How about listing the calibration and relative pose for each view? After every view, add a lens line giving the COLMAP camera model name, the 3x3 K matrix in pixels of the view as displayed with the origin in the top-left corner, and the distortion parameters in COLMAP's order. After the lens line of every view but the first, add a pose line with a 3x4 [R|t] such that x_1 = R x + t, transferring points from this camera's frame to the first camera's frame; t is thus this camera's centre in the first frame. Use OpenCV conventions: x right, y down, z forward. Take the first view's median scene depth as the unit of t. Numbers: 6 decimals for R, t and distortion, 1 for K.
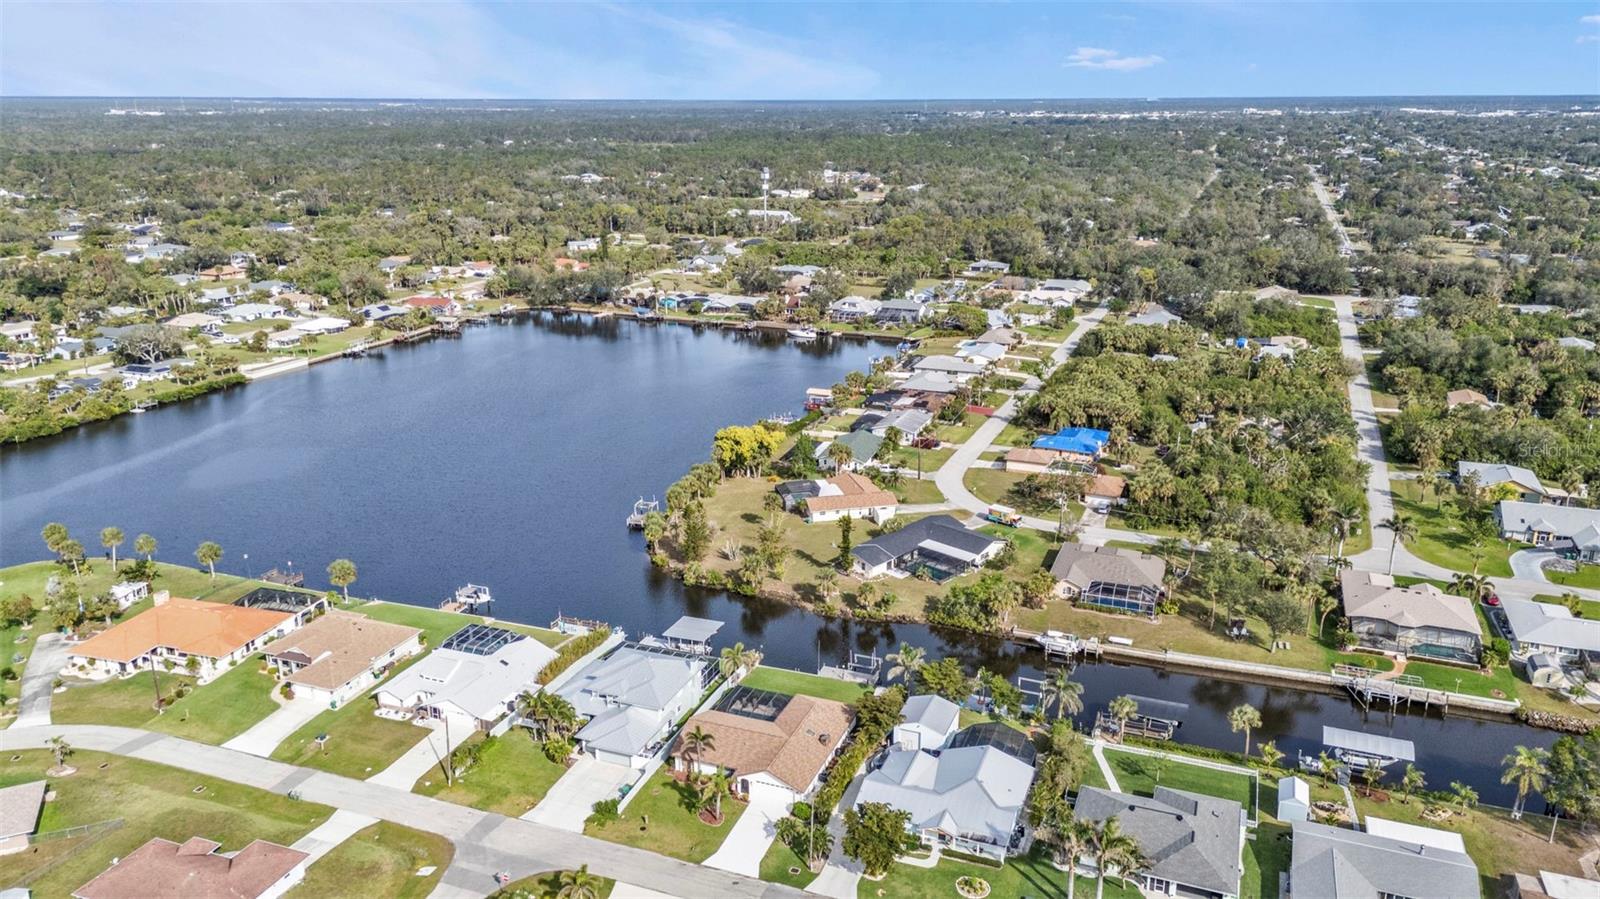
lens RADIAL K [[1167.6, 0, 800.0], [0, 1167.6, 449.5], [0, 0, 1]] dist [0.079716, -0.072127]
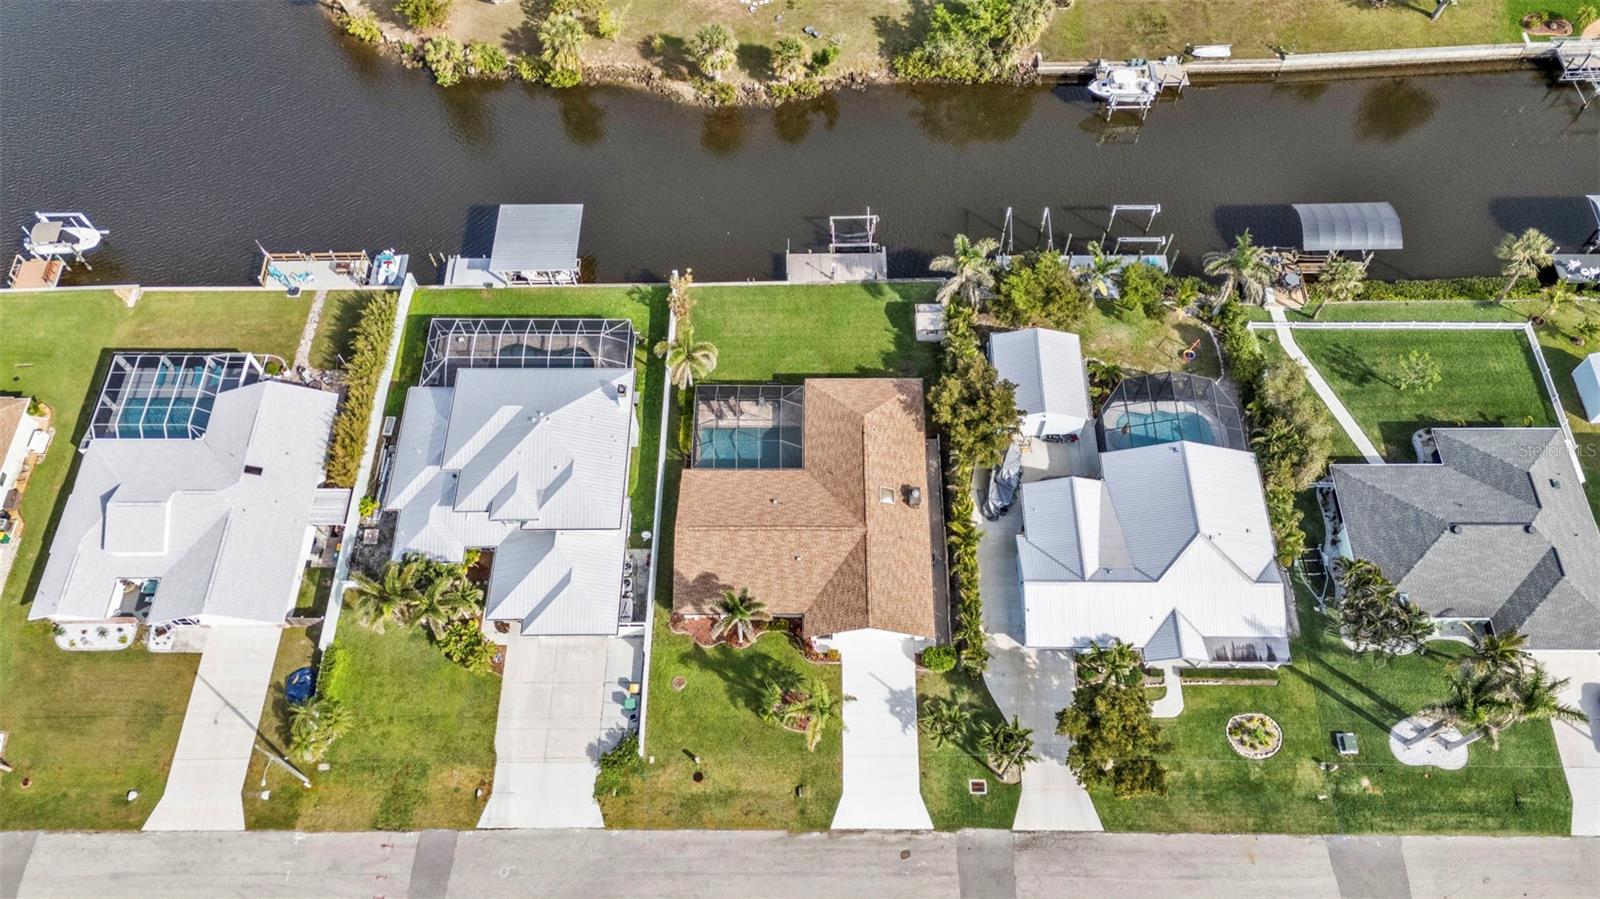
lens RADIAL K [[1167.6, 0, 800.0], [0, 1167.6, 449.5], [0, 0, 1]] dist [0.079716, -0.072127]
pose [[0.934411, -0.316825, 0.162783, -0.080640], [0.116617, 0.703922, 0.700638, -0.126023], [-0.336566, -0.635701, 0.694700, 0.421400]]
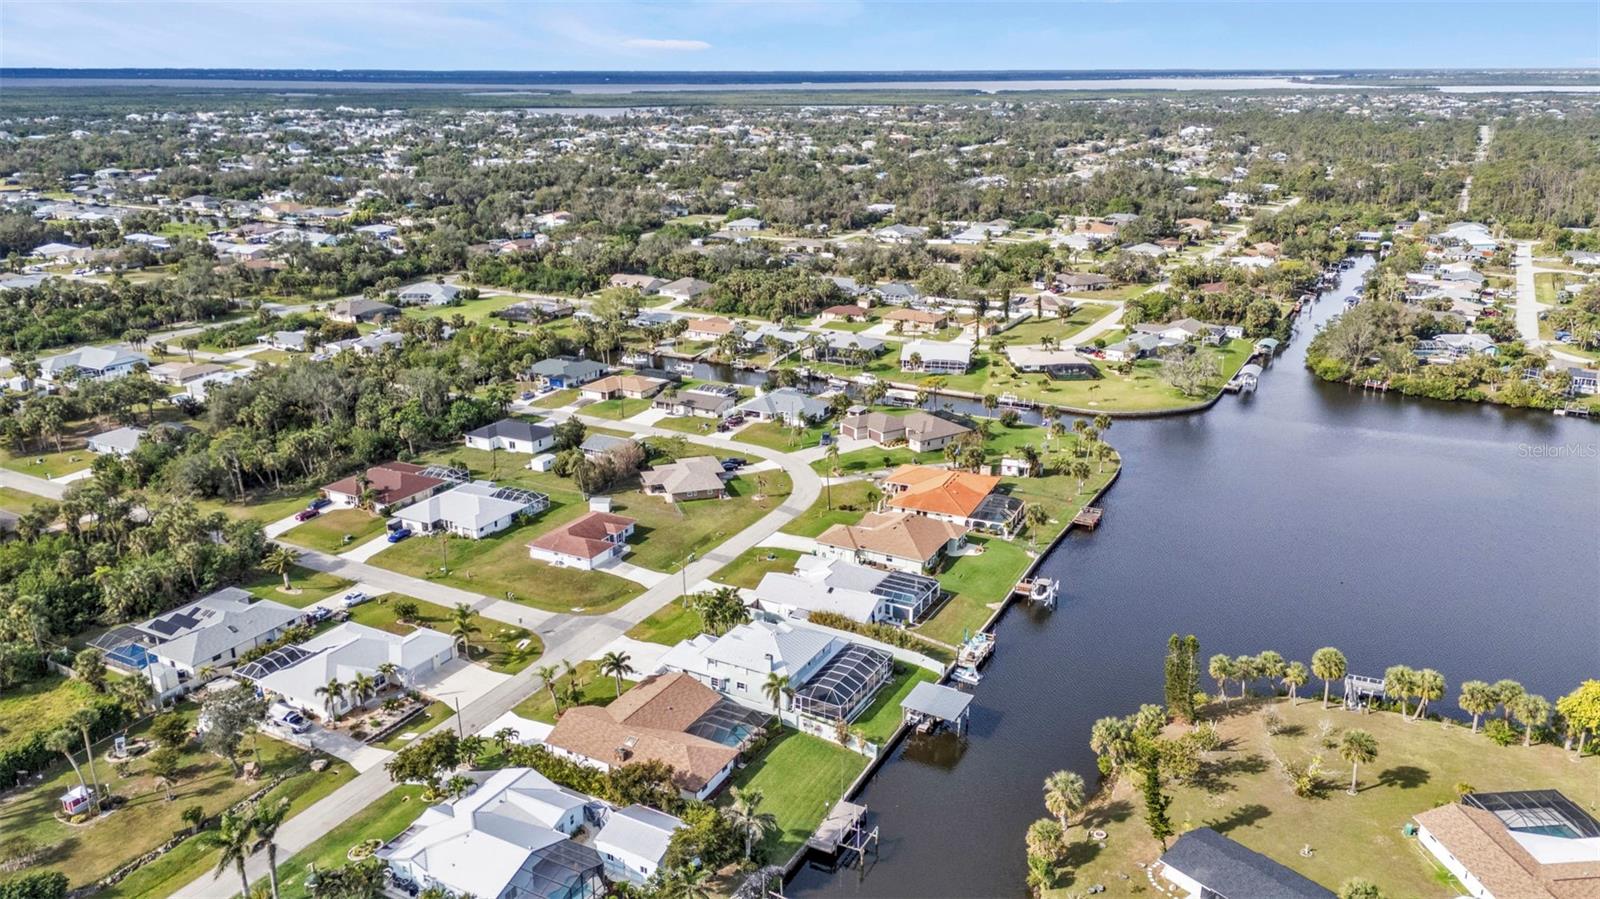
lens RADIAL K [[1164.7, 0, 800.0], [0, 1164.7, 449.5], [0, 0, 1]] dist [0.089700, -0.087666]
pose [[-0.129597, 0.308440, -0.942374, 0.535121], [-0.284737, 0.898786, 0.333331, -0.210094], [0.949805, 0.311527, -0.028656, 0.729509]]
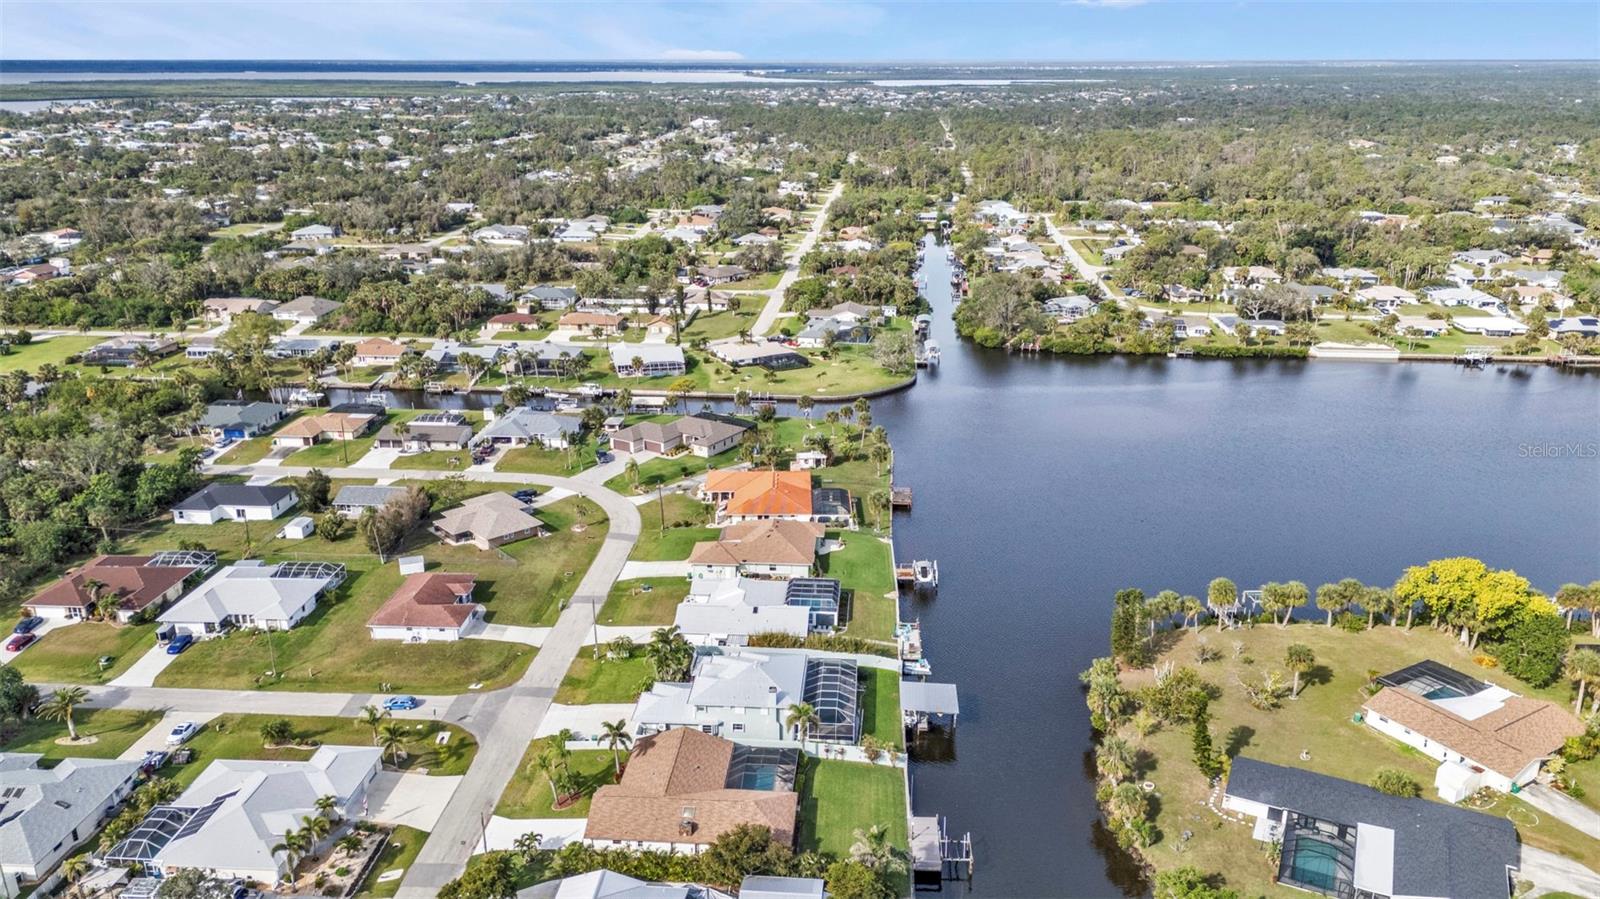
lens RADIAL K [[1167.6, 0, 800.0], [0, 1167.6, 449.5], [0, 0, 1]] dist [0.079716, -0.072127]
pose [[0.294807, 0.303045, -0.906230, 0.483558], [-0.277417, 0.934675, 0.222310, -0.141277], [0.914401, 0.185865, 0.359619, 0.487039]]
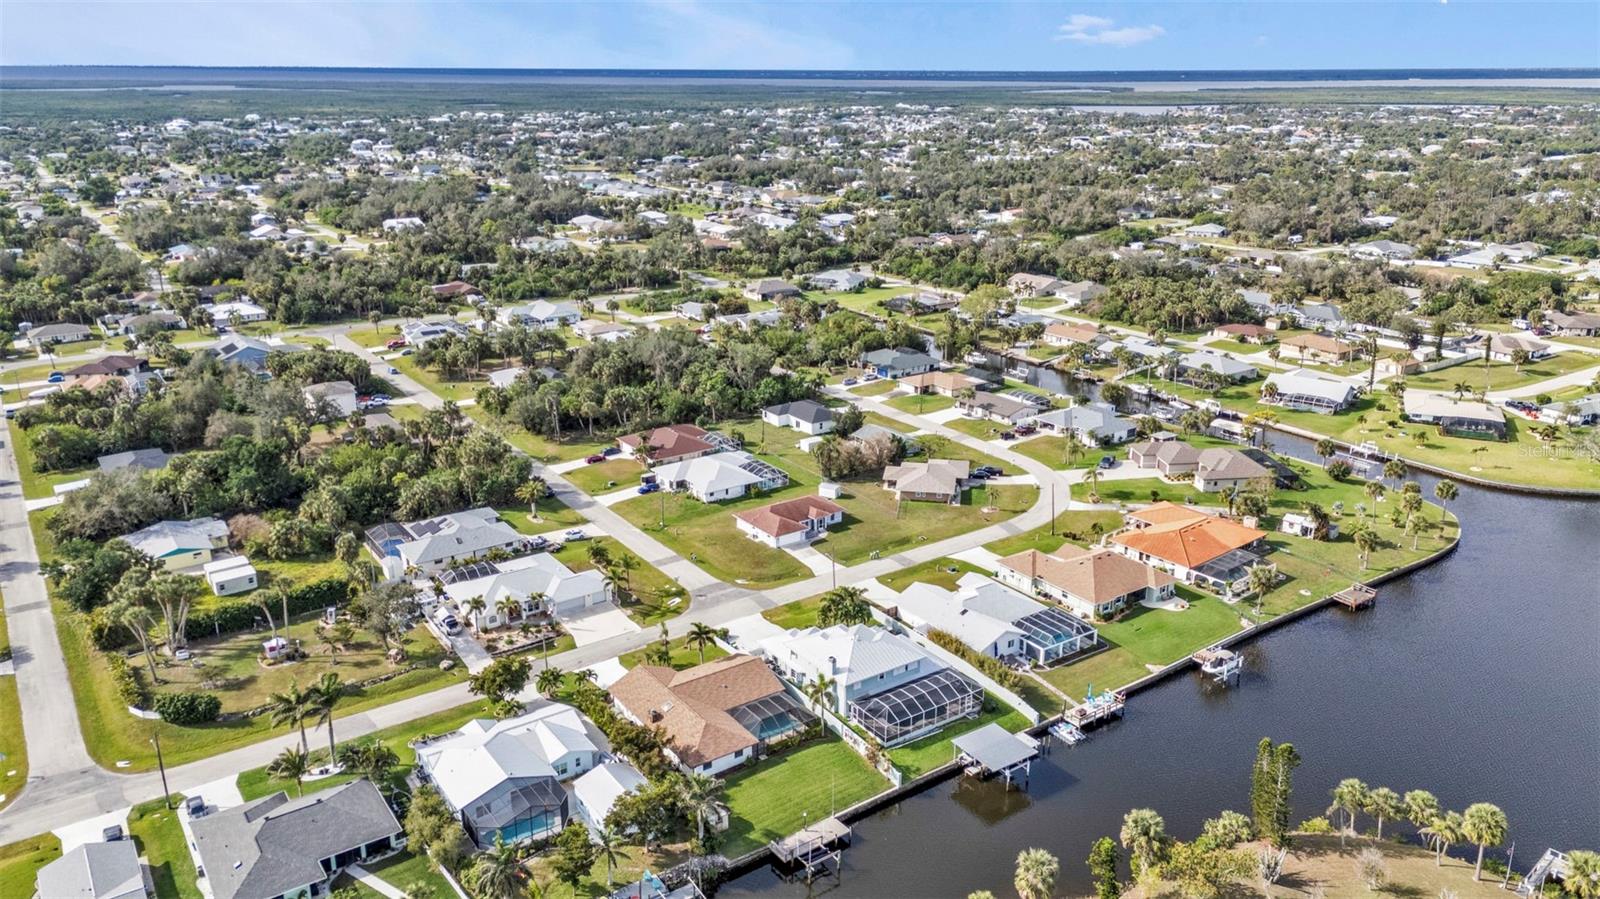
lens RADIAL K [[1163.6, 0, 798.9], [0, 1163.6, 449.9], [0, 0, 1]] dist [0.104813, -0.128914]
pose [[-0.558316, 0.259548, -0.787983, 0.442176], [-0.239015, 0.859210, 0.452361, -0.272426], [0.794453, 0.440900, -0.417674, 0.942466]]
